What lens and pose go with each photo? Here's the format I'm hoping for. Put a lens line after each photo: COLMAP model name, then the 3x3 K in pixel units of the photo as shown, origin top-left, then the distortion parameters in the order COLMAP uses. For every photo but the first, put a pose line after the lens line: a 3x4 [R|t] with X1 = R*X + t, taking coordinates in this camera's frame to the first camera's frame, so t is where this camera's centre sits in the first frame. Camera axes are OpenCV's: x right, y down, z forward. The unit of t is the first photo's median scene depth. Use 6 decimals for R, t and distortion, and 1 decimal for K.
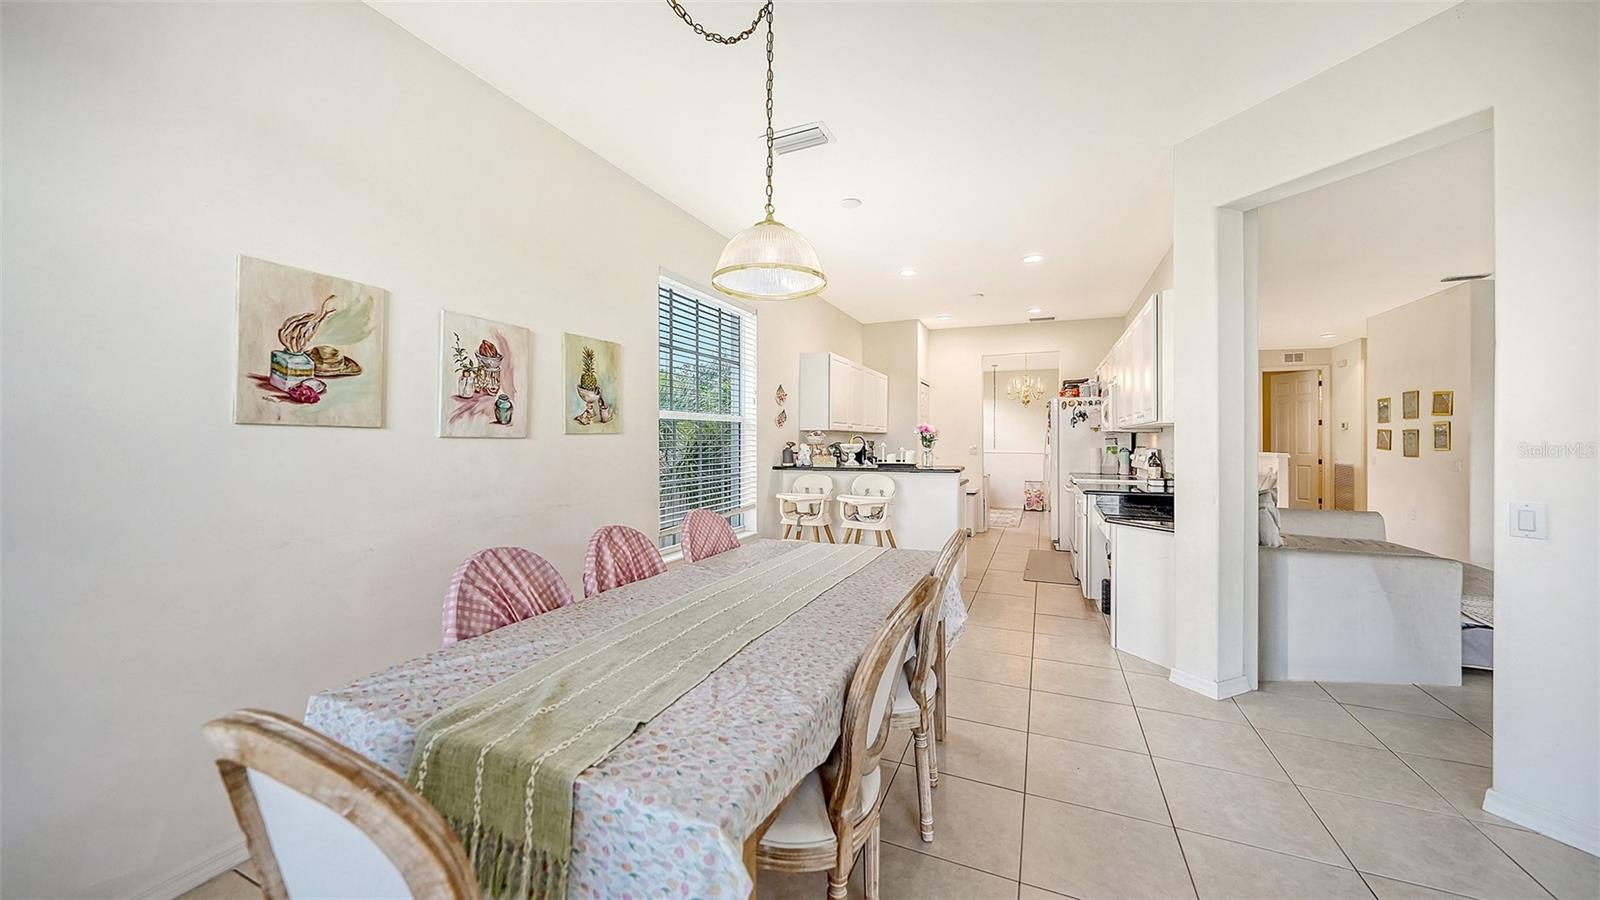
lens RADIAL K [[559.9, 0, 799.3], [0, 559.9, 436.1], [0, 0, 1]] dist [-0.007000, 0.000157]
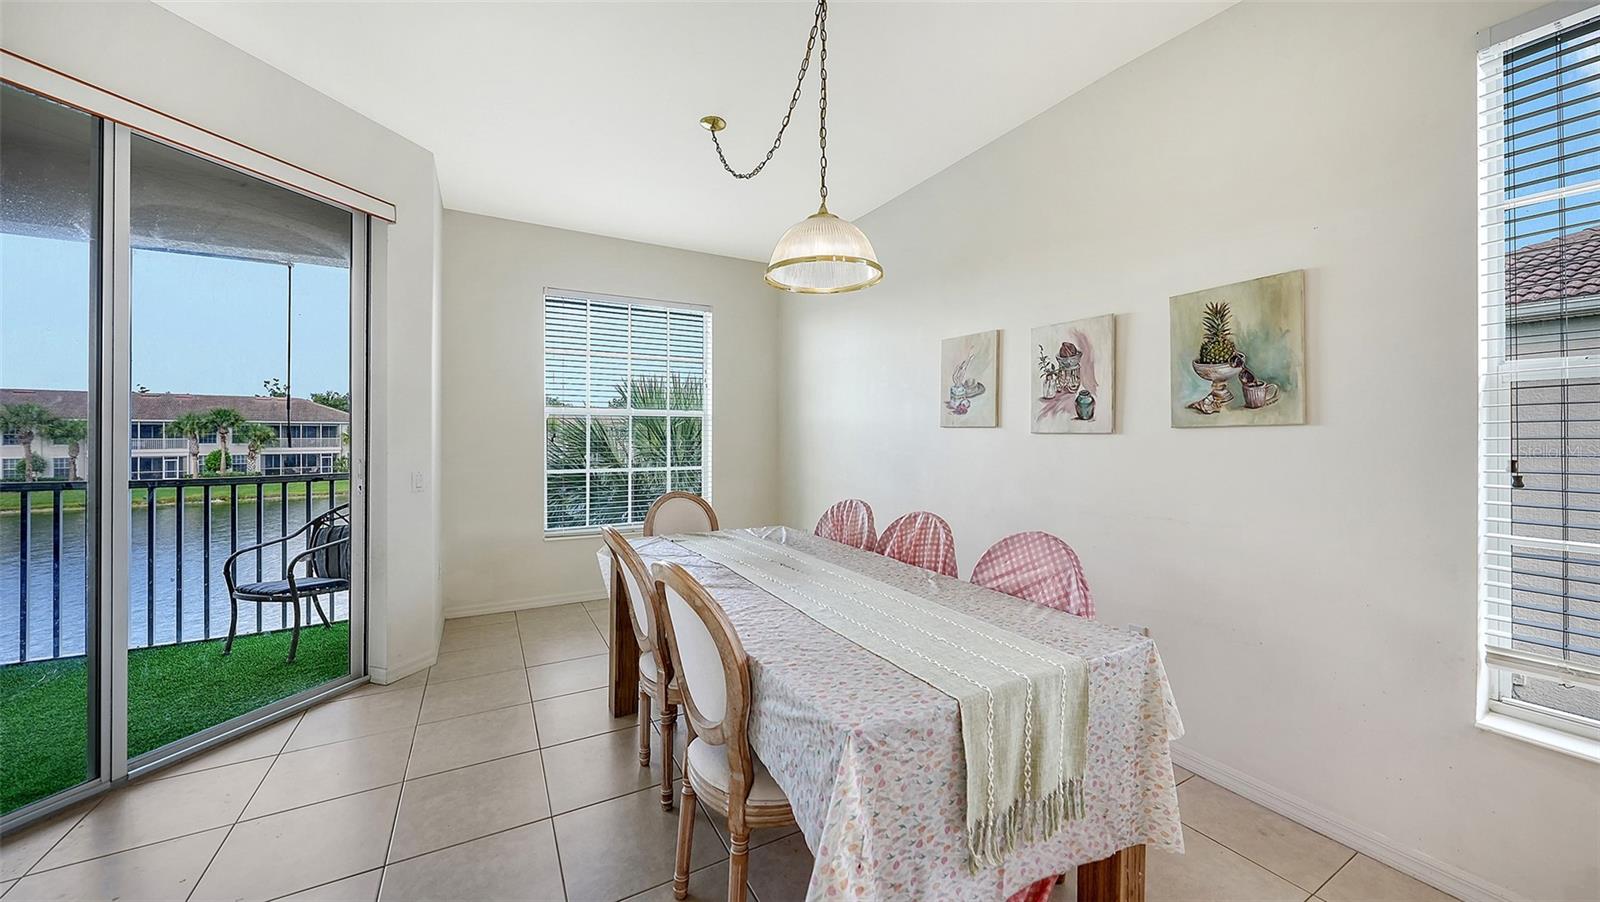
lens RADIAL K [[557.1, 0, 832.0], [0, 557.1, 438.0], [0, 0, 1]] dist [-0.005017, -0.000336]
pose [[-0.591046, 0.008022, -0.806598, 0.541020], [0.007767, 0.999961, 0.004254, 0.003596], [0.806600, -0.003750, -0.591085, 1.221314]]
